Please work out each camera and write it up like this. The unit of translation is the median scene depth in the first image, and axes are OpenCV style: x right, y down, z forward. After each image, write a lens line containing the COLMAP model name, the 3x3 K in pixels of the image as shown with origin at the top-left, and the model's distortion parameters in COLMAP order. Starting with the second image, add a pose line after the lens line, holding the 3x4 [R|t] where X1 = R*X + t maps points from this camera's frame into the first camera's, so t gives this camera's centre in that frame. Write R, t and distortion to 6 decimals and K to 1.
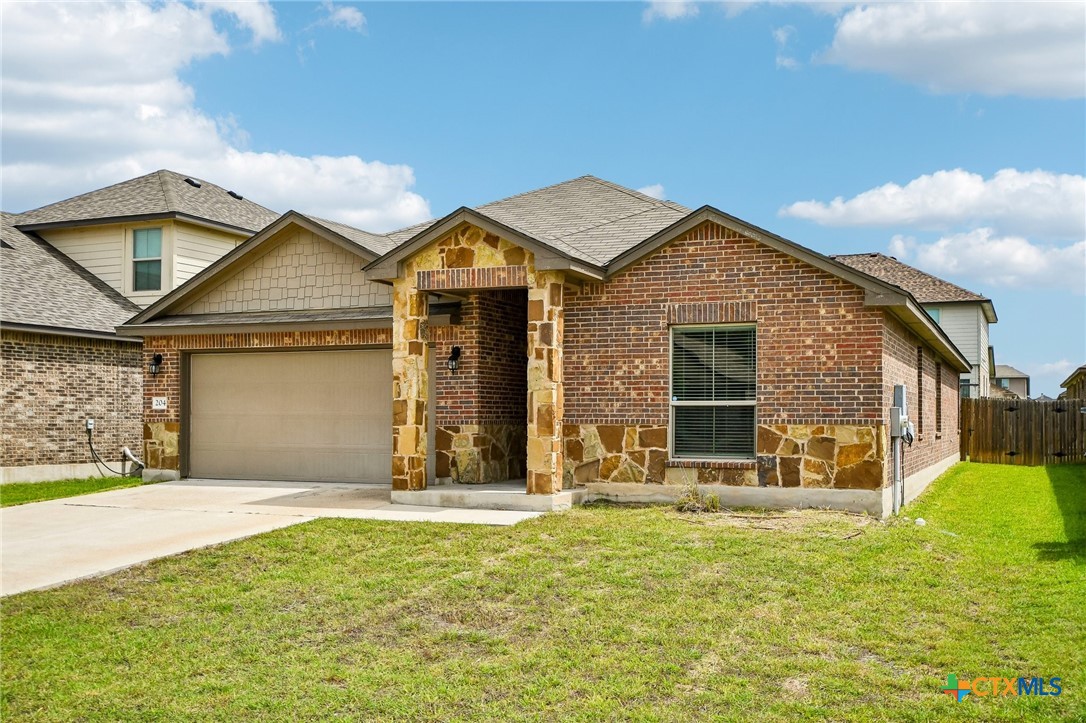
lens RADIAL K [[1114.6, 0, 543.0], [0, 1114.6, 361.5], [0, 0, 1]] dist [-0.000685, -0.004649]
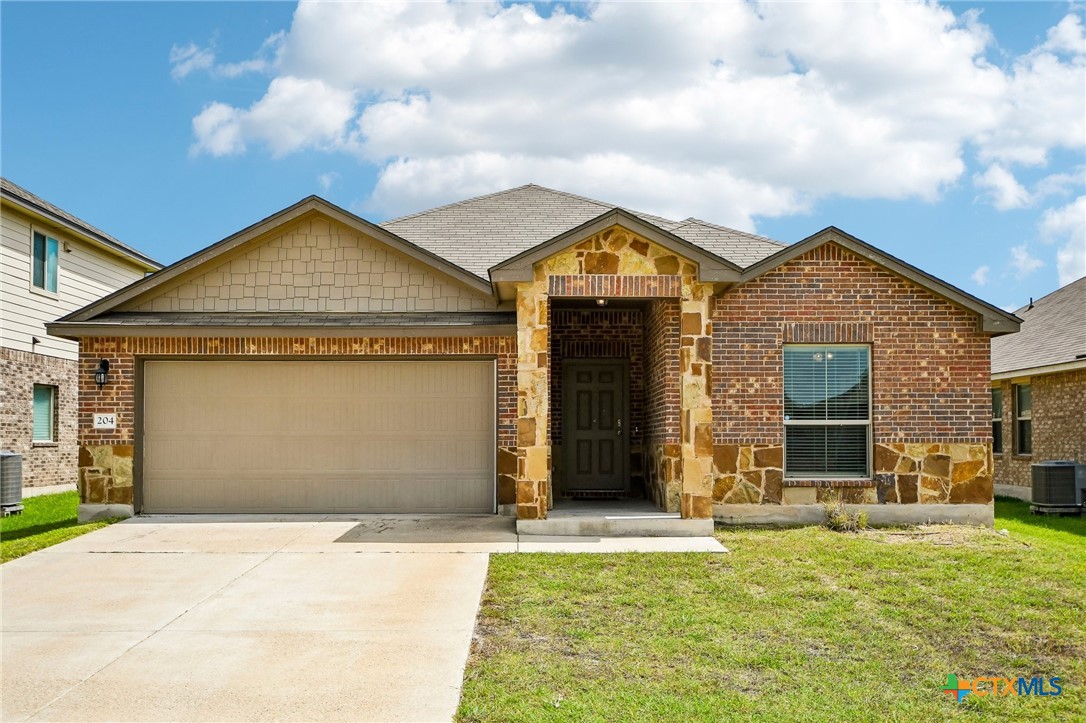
lens RADIAL K [[1114.6, 0, 543.0], [0, 1114.6, 361.5], [0, 0, 1]] dist [-0.000685, -0.004649]
pose [[0.913985, 0.024890, 0.404984, -0.485358], [-0.017070, 0.999592, -0.022910, 0.009674], [-0.405389, 0.014026, 0.914037, 0.179619]]
